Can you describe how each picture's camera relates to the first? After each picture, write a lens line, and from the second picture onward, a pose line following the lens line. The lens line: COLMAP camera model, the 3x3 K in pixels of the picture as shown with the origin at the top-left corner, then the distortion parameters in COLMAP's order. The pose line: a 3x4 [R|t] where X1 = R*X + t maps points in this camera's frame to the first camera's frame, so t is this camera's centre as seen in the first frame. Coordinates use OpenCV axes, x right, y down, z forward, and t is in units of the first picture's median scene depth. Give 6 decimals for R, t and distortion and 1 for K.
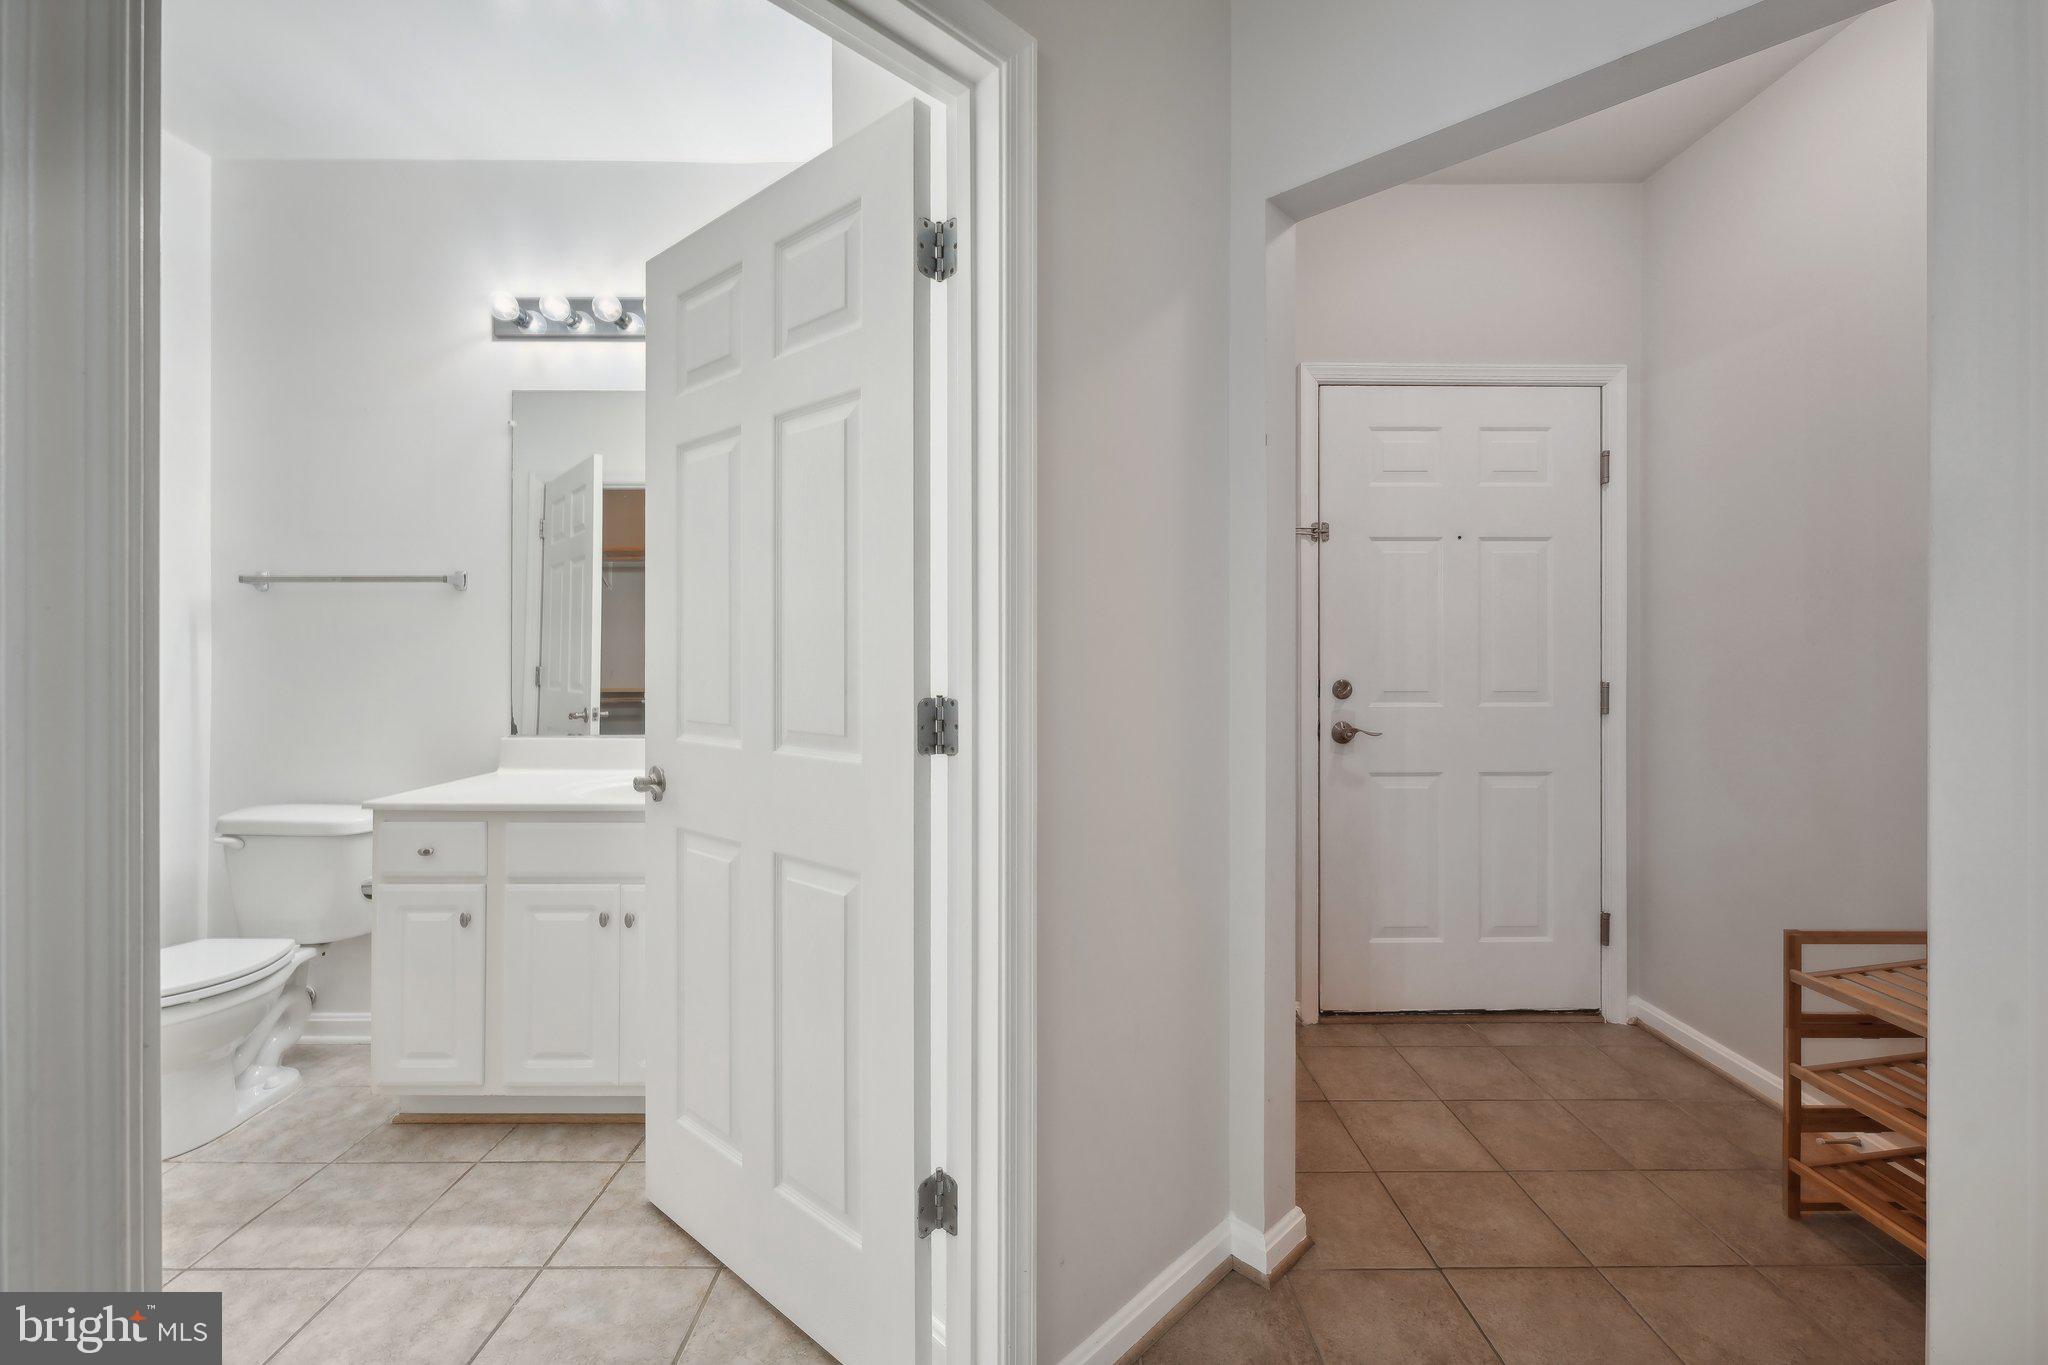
lens RADIAL K [[844.6, 0, 1040.4], [0, 844.6, 650.3], [0, 0, 1]] dist [0.002332, -0.001334]
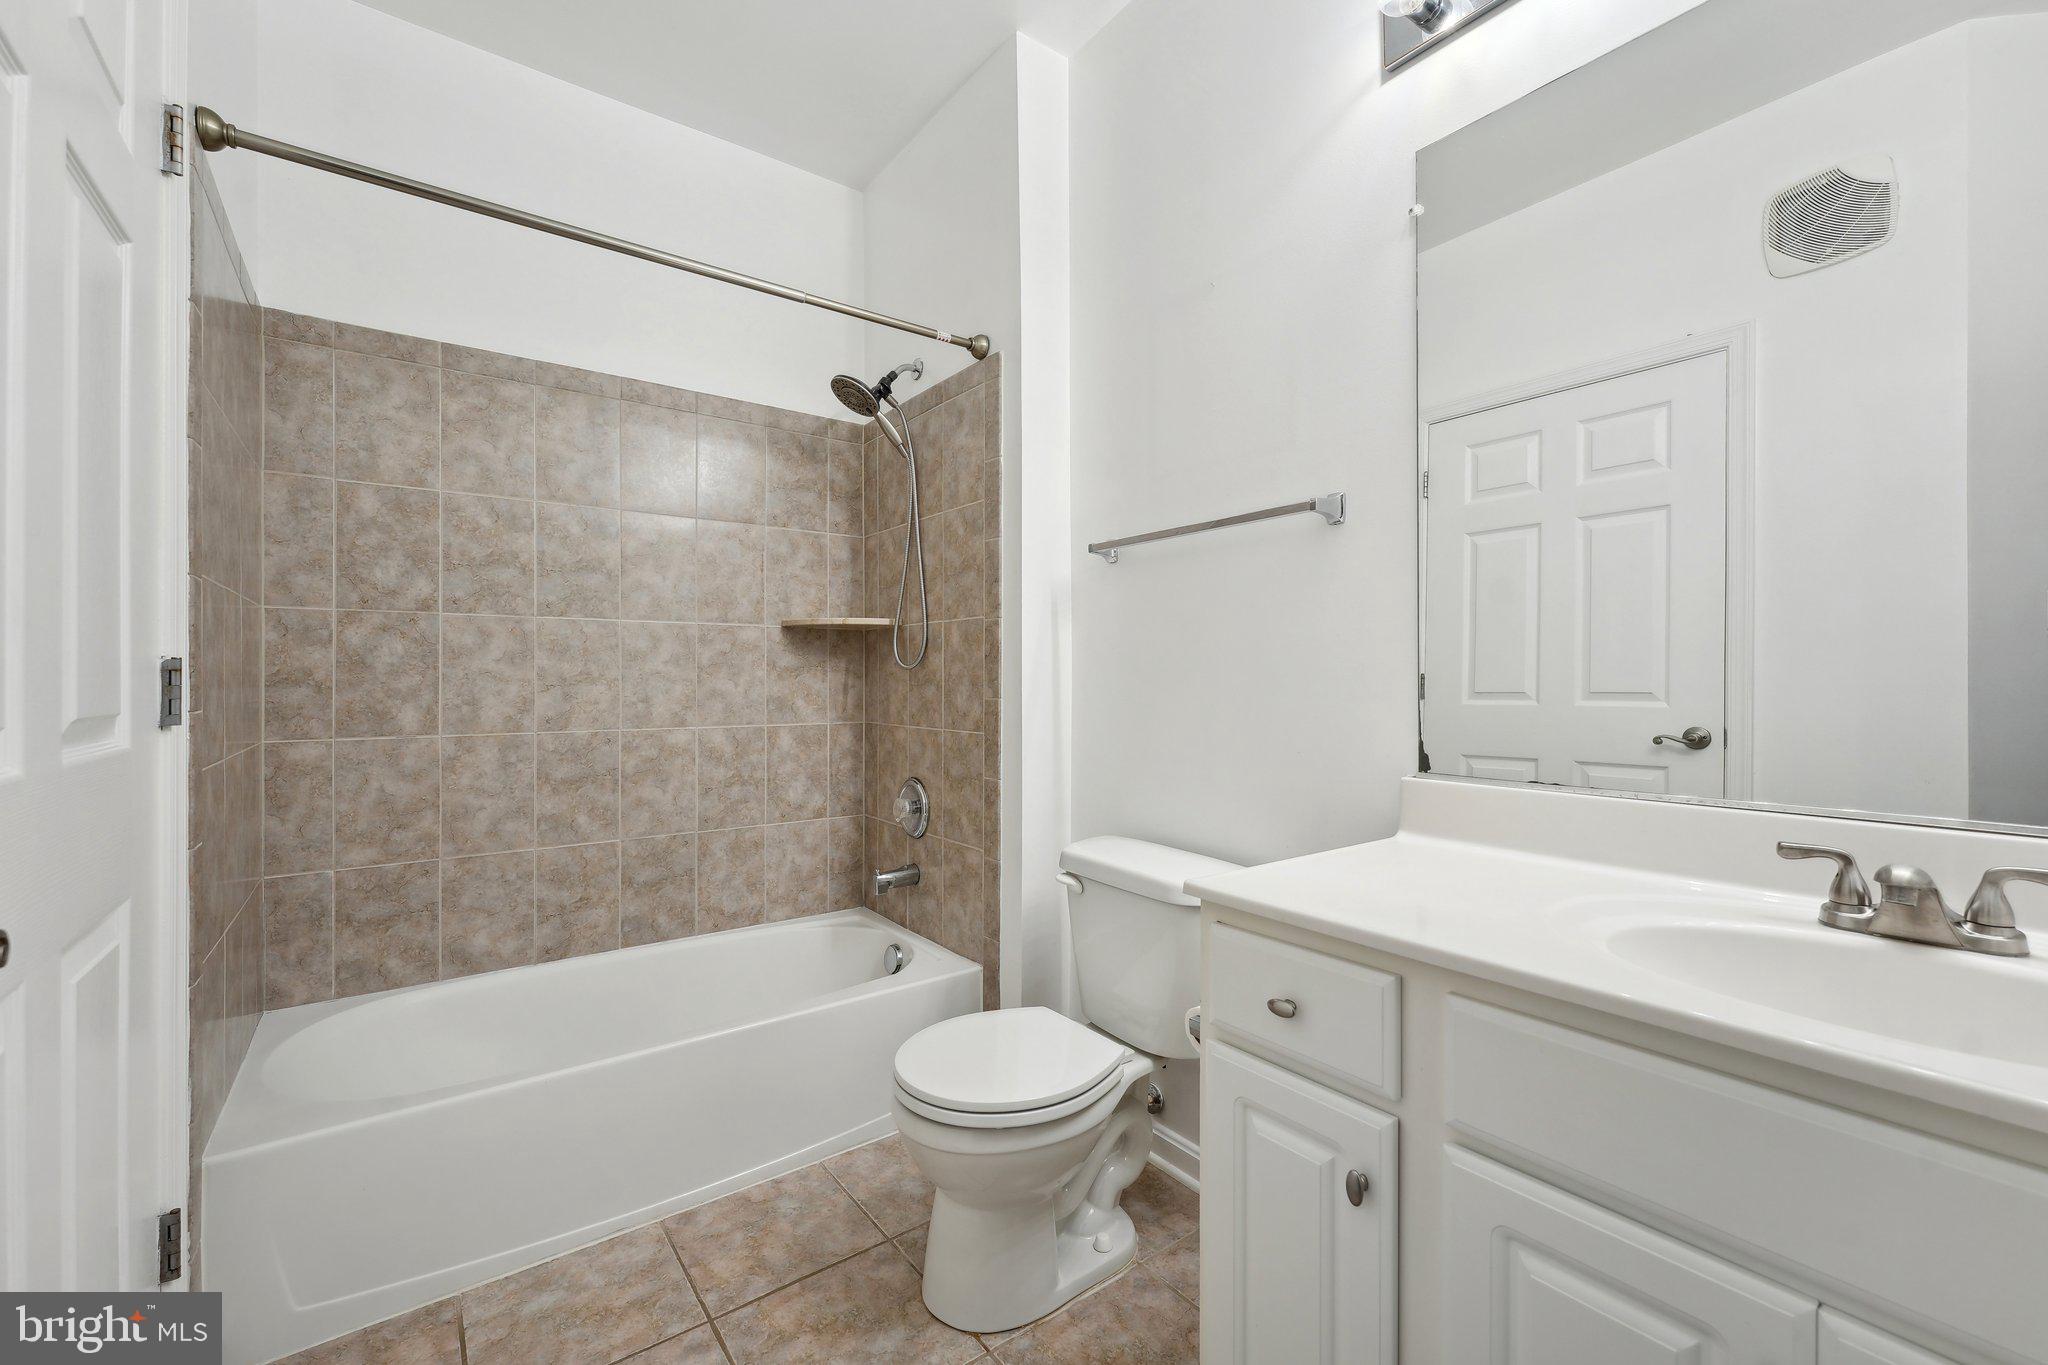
lens RADIAL K [[844.6, 0, 1029.0], [0, 844.6, 679.8], [0, 0, 1]] dist [0.002332, -0.001334]
pose [[0.595739, -0.002416, -0.803174, -0.353493], [0.003174, 0.999995, -0.000654, 0.041471], [0.803172, -0.002159, 0.595744, 0.494555]]
